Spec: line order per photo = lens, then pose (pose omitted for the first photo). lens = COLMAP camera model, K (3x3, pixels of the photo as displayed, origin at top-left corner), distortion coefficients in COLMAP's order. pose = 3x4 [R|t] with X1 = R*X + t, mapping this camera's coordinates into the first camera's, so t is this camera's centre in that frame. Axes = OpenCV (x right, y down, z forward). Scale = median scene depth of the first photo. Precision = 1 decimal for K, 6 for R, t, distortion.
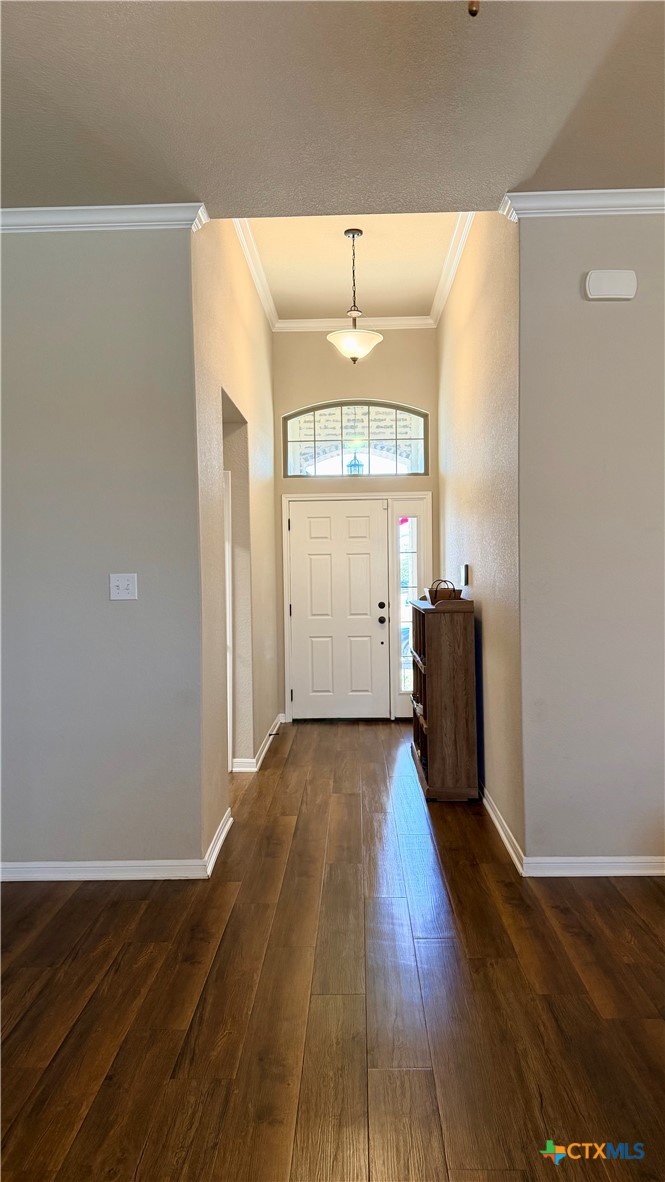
lens RADIAL K [[840.7, 0, 332.5], [0, 840.7, 591.0], [0, 0, 1]] dist [0.001763, 0.000200]
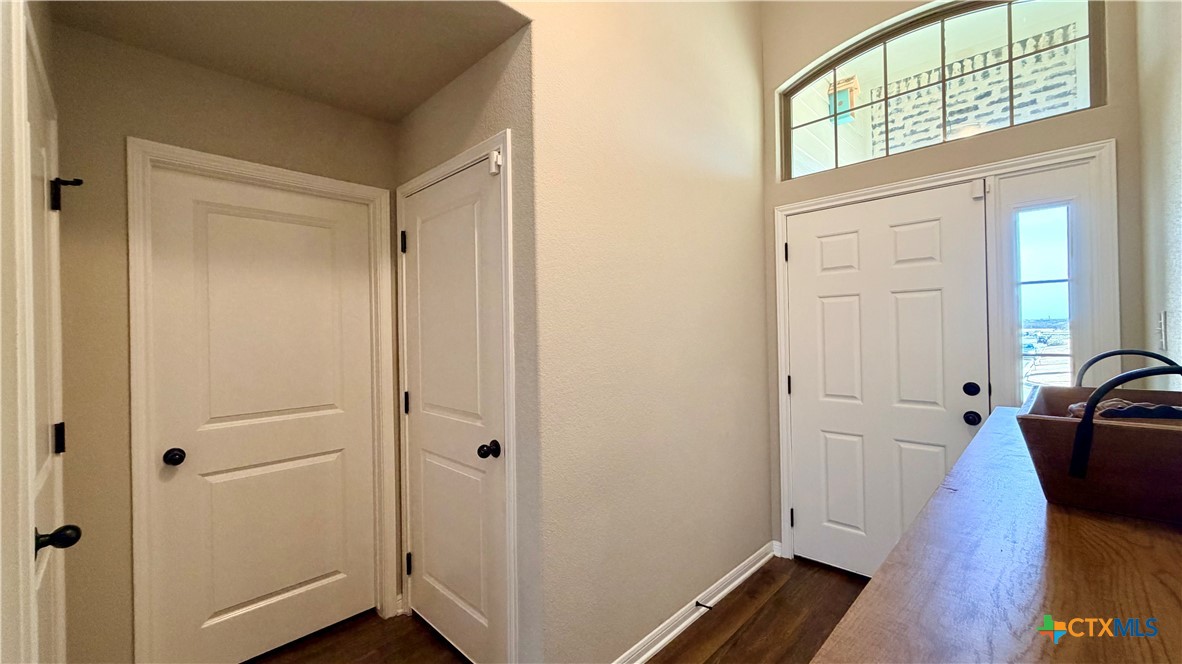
lens RADIAL K [[459.0, 0, 591.0], [0, 459.0, 332.0], [0, 0, 1]] dist [-0.009476, 0.000035]
pose [[0.733662, -0.002599, -0.679510, 0.077064], [0.009056, 0.999941, 0.005953, -0.021275], [0.679455, -0.010521, 0.733642, 0.638861]]
